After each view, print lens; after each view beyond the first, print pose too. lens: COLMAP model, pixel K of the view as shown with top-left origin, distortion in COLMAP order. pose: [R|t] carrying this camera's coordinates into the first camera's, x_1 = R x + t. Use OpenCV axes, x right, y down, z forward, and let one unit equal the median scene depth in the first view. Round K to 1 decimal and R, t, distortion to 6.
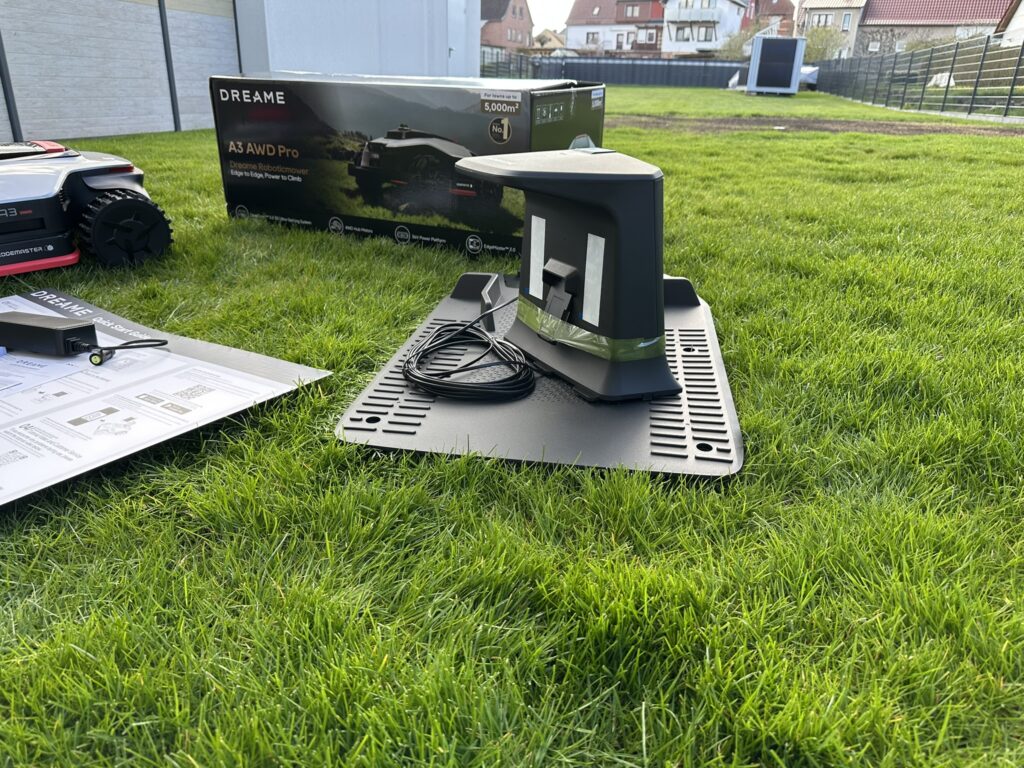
lens RADIAL K [[736.7, 0, 520.6], [0, 736.7, 391.9], [0, 0, 1]] dist [0.004616, -0.021495]
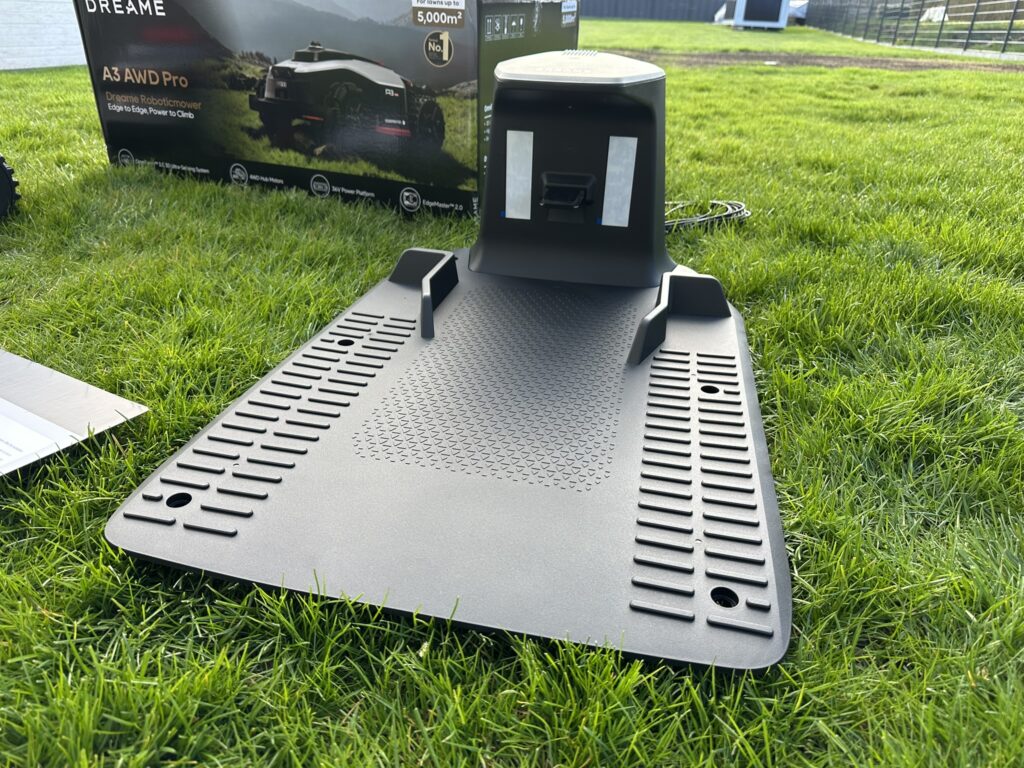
lens RADIAL K [[736.7, 0, 512.1], [0, 736.7, 391.7], [0, 0, 1]] dist [0.004616, -0.021495]
pose [[0.999876, -0.003273, 0.015413, 0.029449], [0.002125, 0.997265, 0.073879, -0.049068], [-0.015613, -0.073837, 0.997148, 0.180542]]
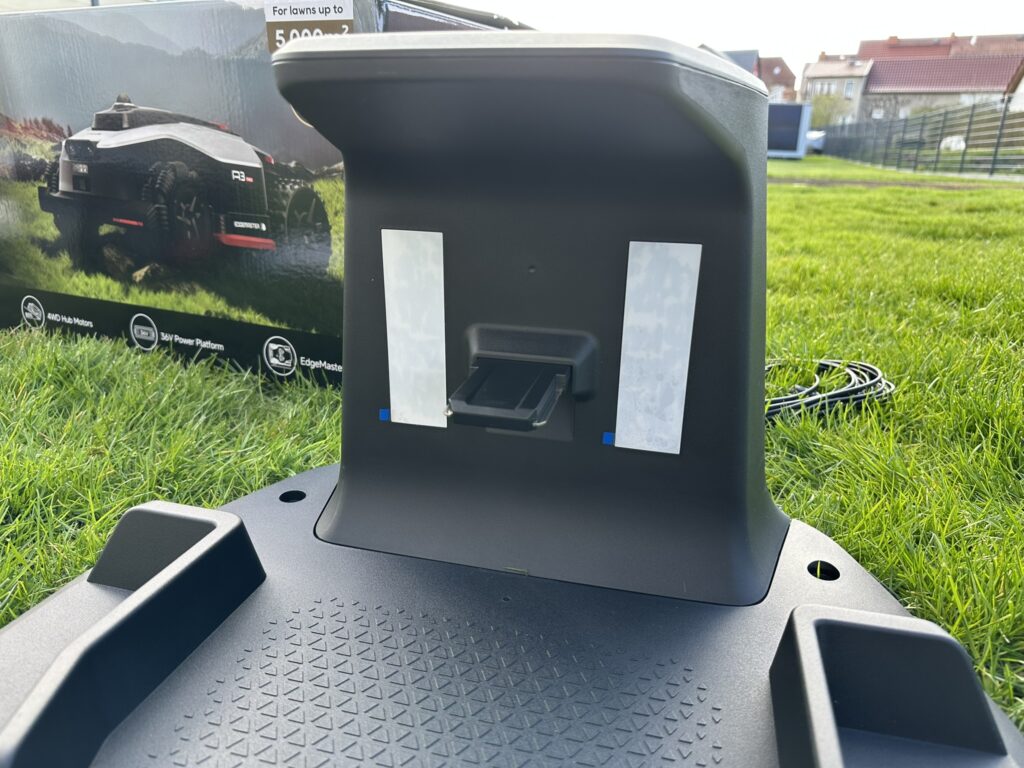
lens RADIAL K [[736.7, 0, 507.2], [0, 736.7, 387.1], [0, 0, 1]] dist [0.004616, -0.021495]
pose [[0.999646, 0.003824, -0.026347, 0.077856], [-0.006164, 0.995983, -0.089325, -0.129833], [0.025899, 0.089456, 0.995654, 0.506659]]
